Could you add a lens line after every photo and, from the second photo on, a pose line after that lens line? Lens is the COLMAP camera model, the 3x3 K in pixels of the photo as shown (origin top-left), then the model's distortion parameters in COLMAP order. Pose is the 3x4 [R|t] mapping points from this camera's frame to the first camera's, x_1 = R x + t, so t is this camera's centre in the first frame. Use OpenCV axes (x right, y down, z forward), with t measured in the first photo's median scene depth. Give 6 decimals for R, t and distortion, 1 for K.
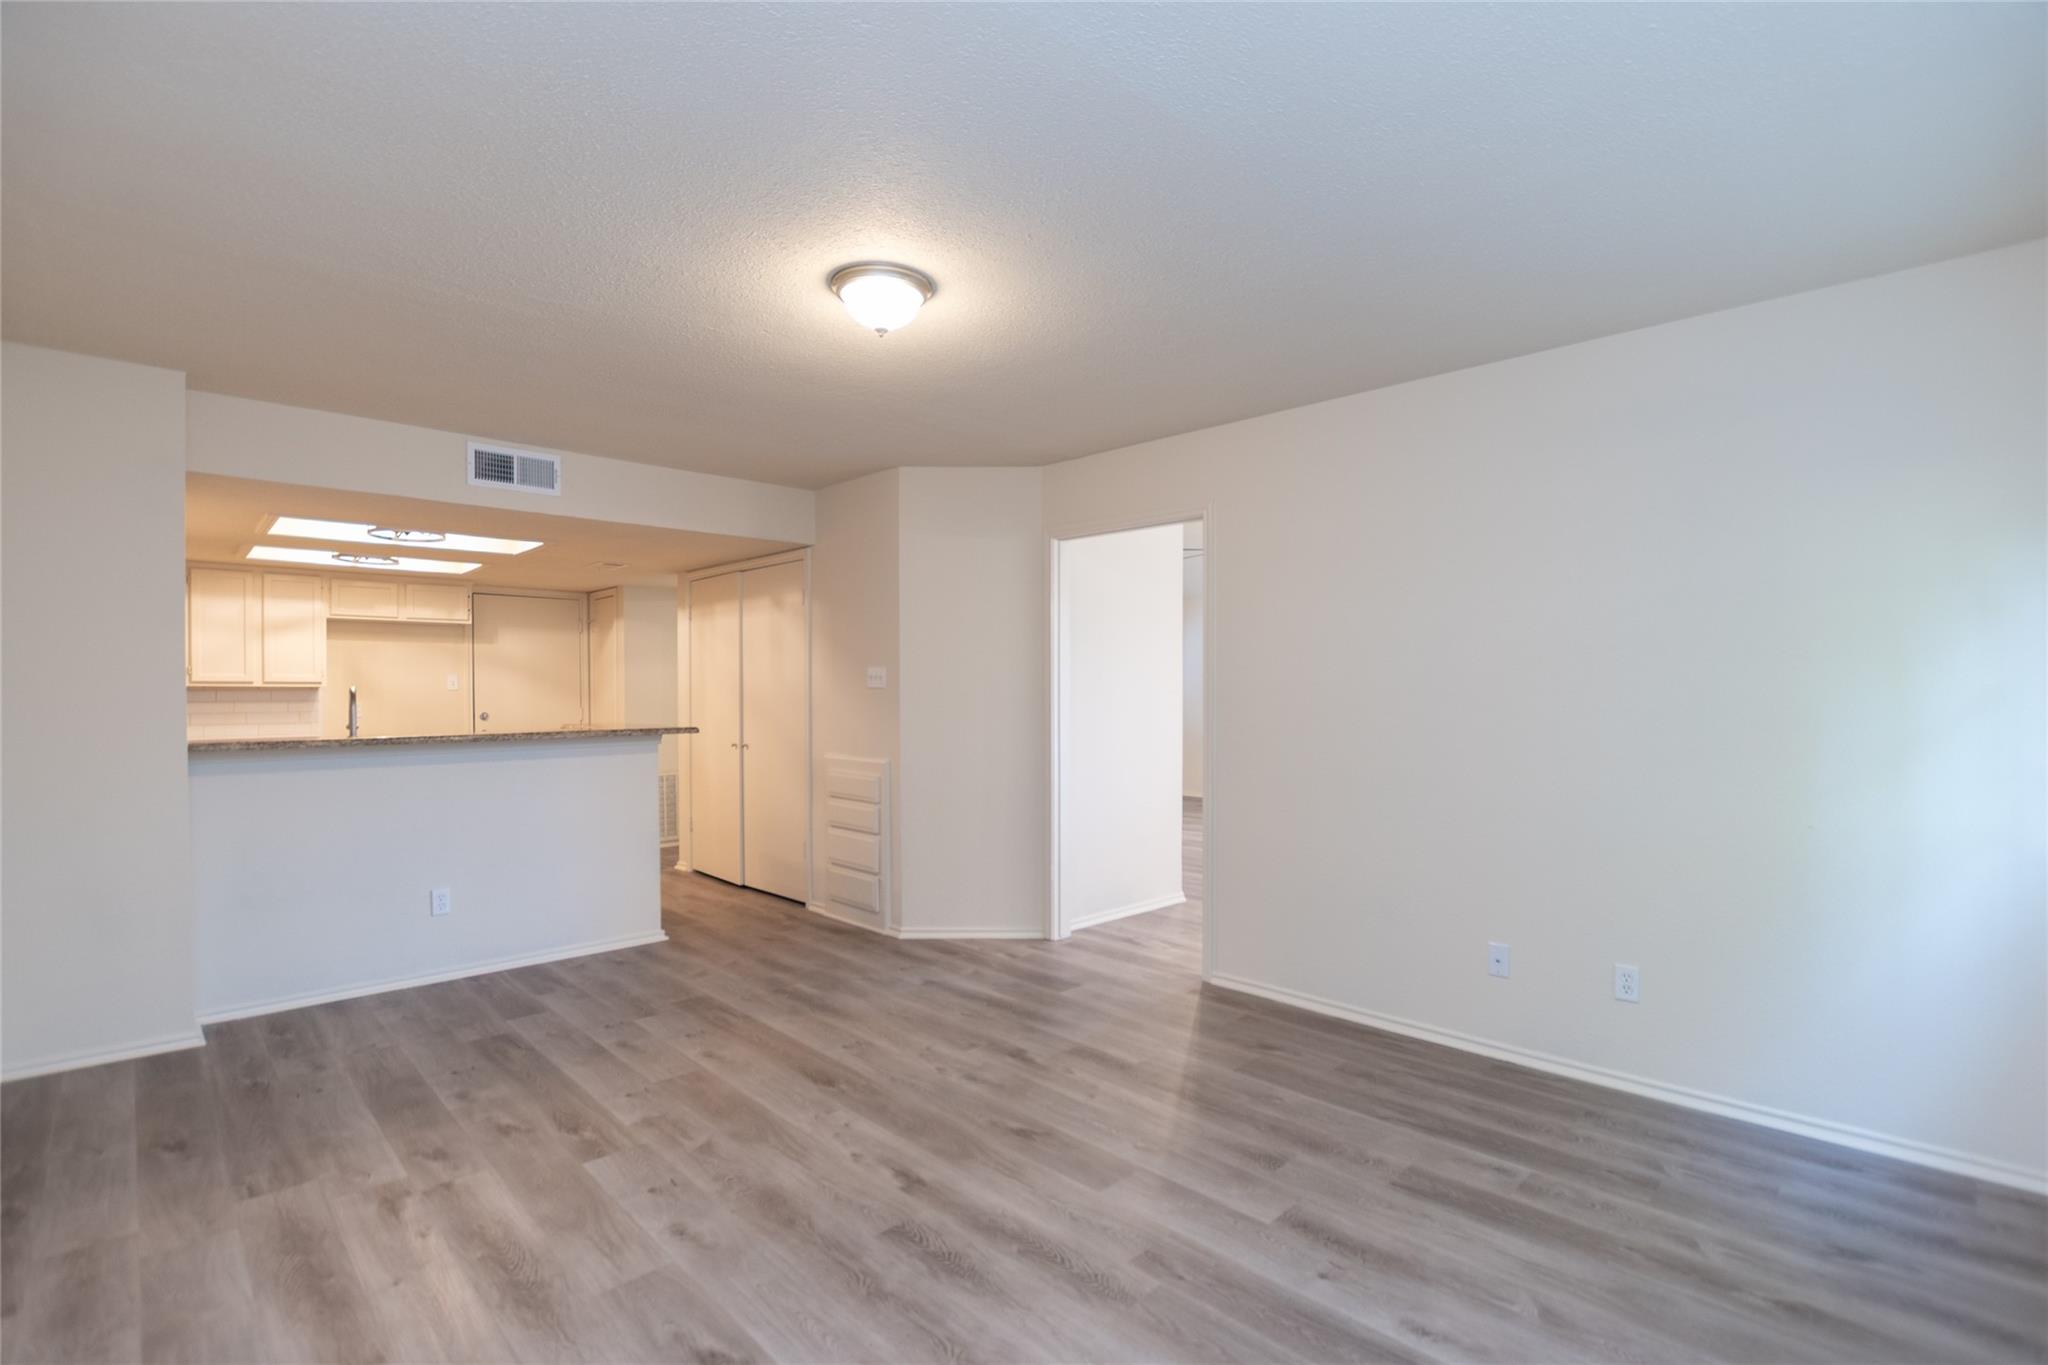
lens RADIAL K [[919.6, 0, 1022.4], [0, 919.6, 689.5], [0, 0, 1]] dist [-0.027844, 0.000038]
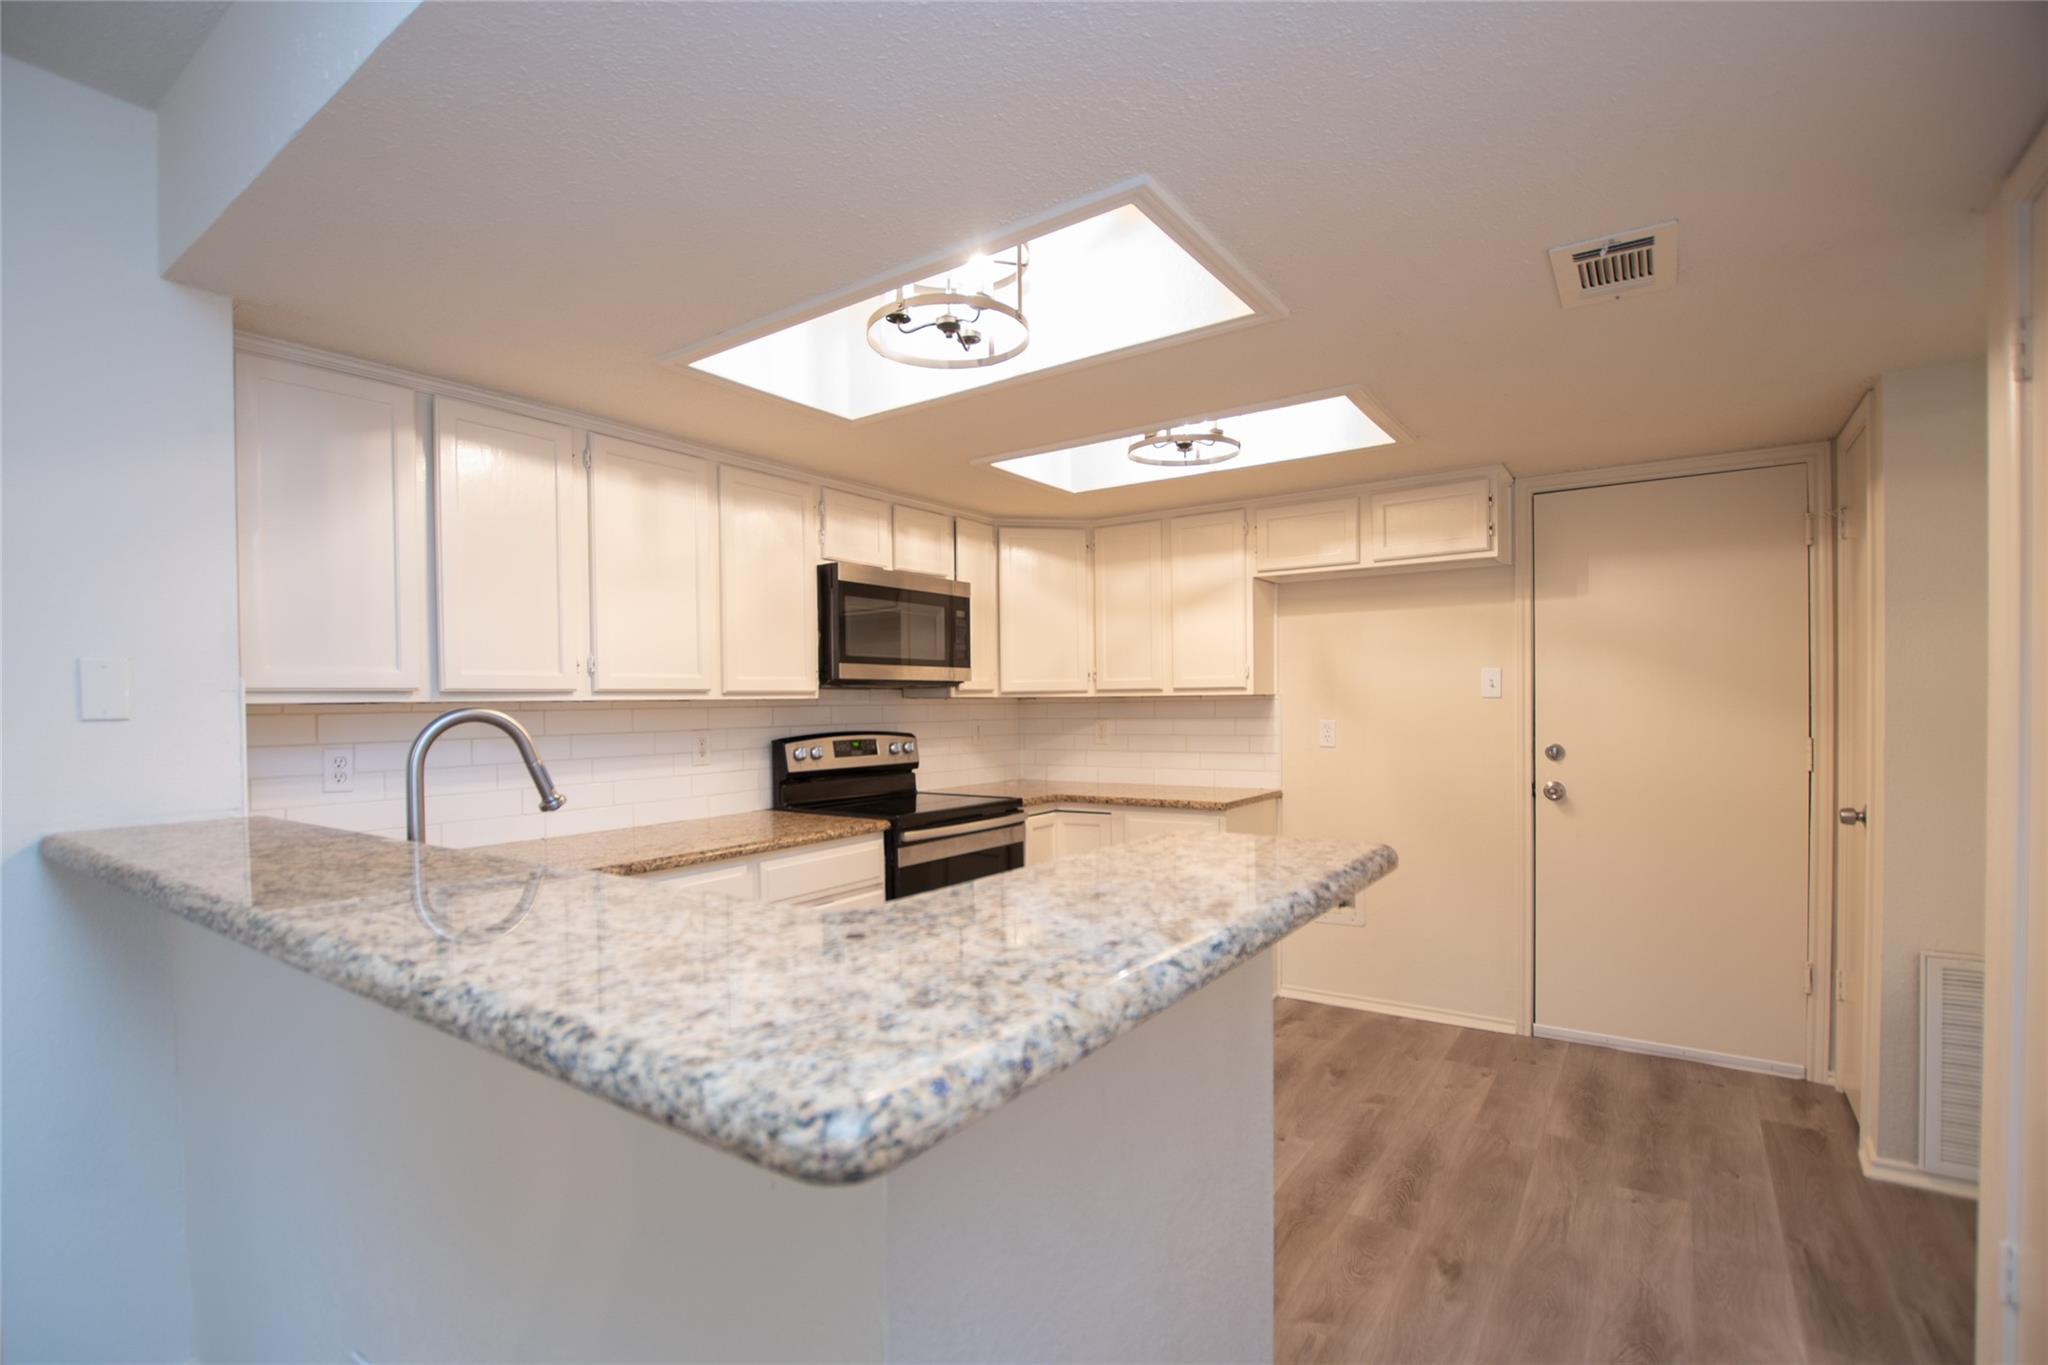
lens RADIAL K [[919.6, 0, 1024.0], [0, 919.6, 701.9], [0, 0, 1]] dist [-0.027844, 0.000038]
pose [[0.161932, -0.006666, -0.986779, -0.191995], [0.013740, 0.999895, -0.004500, 0.002351], [0.986706, -0.012830, 0.162007, 0.719019]]
